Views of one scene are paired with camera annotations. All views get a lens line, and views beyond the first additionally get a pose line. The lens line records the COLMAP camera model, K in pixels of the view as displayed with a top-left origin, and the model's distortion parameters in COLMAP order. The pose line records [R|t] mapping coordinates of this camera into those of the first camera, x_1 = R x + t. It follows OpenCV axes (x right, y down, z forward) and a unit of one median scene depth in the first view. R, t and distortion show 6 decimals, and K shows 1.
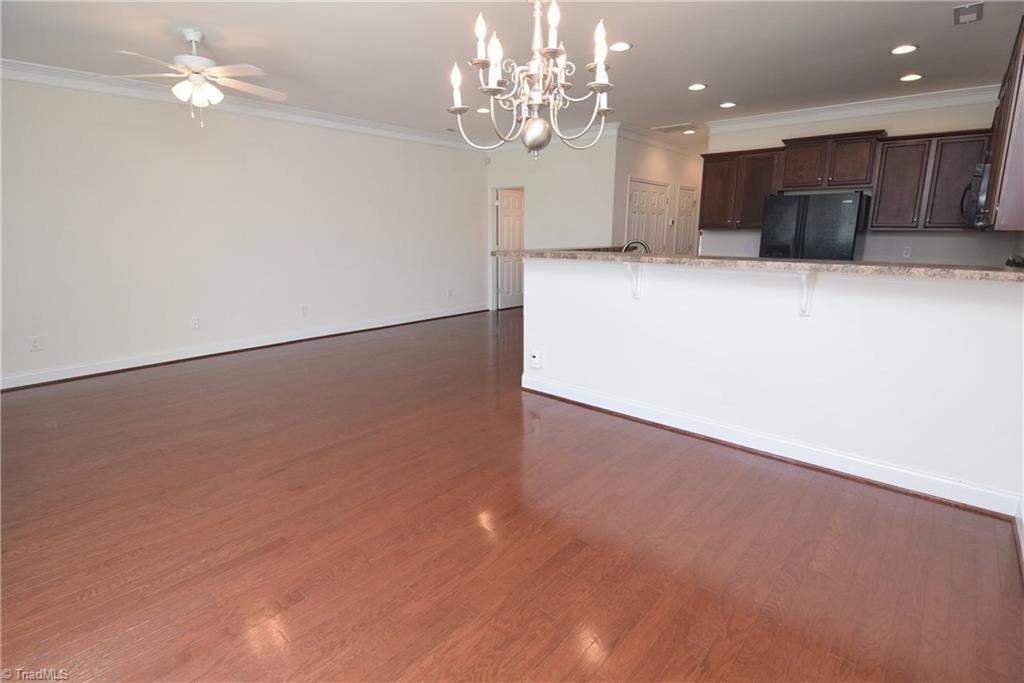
lens RADIAL K [[498.4, 0, 505.7], [0, 498.4, 340.9], [0, 0, 1]] dist [-0.019221, -0.003963]
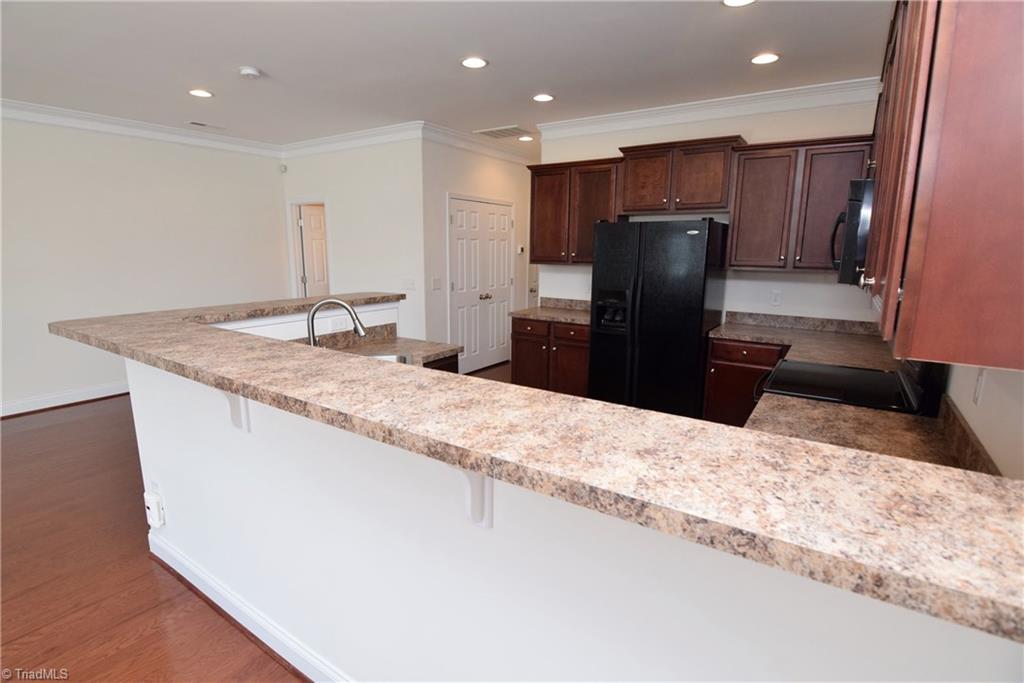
lens RADIAL K [[498.4, 0, 506.8], [0, 498.4, 341.1], [0, 0, 1]] dist [-0.019221, -0.003963]
pose [[0.990268, -0.015752, 0.138279, 0.288882], [0.019714, 0.999432, -0.027328, -0.098557], [-0.137770, 0.029788, 0.990016, 0.291631]]
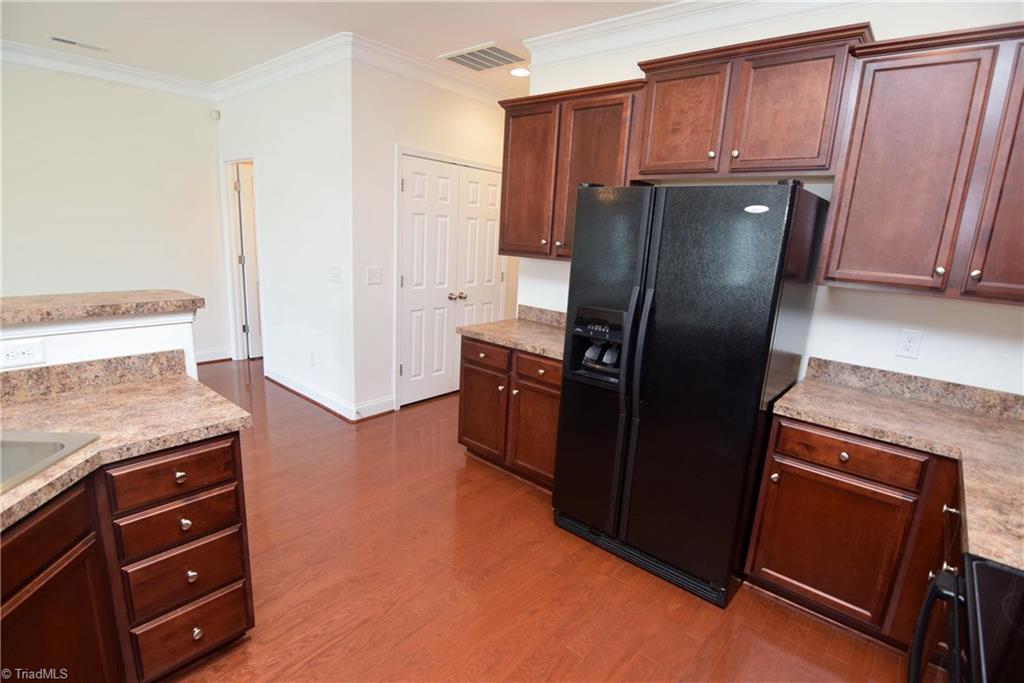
lens RADIAL K [[498.4, 0, 508.4], [0, 498.4, 342.2], [0, 0, 1]] dist [-0.019221, -0.003963]
pose [[0.998194, 0.051807, 0.030403, 0.456497], [-0.051885, 0.998651, 0.001794, -0.159921], [-0.030269, -0.003368, 0.999536, 0.581538]]
